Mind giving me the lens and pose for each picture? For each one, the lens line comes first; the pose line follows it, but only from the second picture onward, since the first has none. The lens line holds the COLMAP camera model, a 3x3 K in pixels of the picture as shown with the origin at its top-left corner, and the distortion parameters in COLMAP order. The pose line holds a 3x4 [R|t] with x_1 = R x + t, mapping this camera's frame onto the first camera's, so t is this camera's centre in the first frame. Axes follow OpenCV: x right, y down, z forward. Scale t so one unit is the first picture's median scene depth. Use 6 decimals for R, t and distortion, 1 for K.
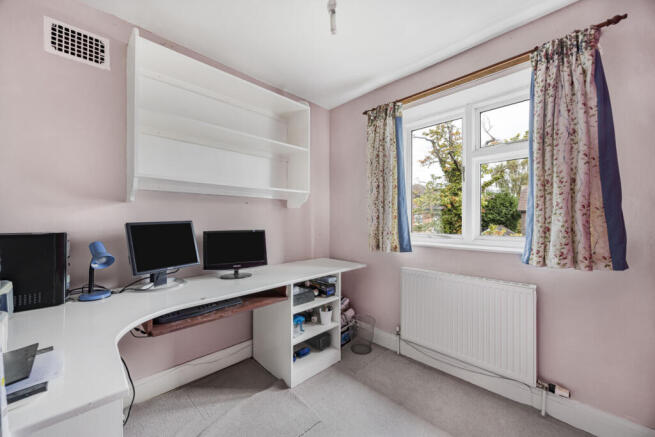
lens RADIAL K [[252.1, 0, 325.6], [0, 252.1, 216.6], [0, 0, 1]] dist [-0.002944, -0.000164]
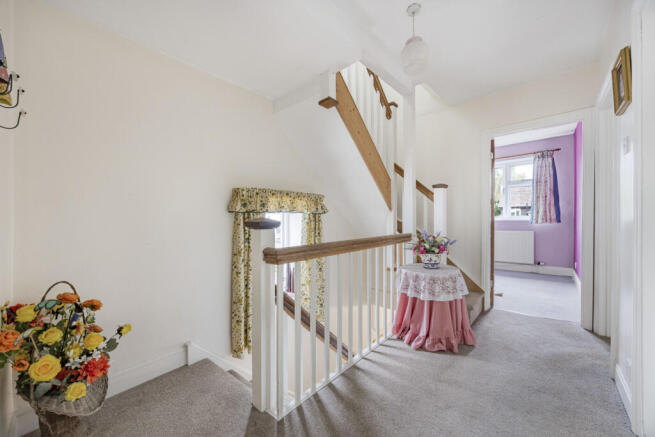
lens RADIAL K [[252.1, 0, 329.1], [0, 252.1, 219.9], [0, 0, 1]] dist [-0.002944, -0.000164]
pose [[0.997096, -0.007184, 0.075818, -2.087692], [0.006194, 0.999893, 0.013288, 0.102510], [-0.075905, -0.012779, 0.997033, -2.061445]]
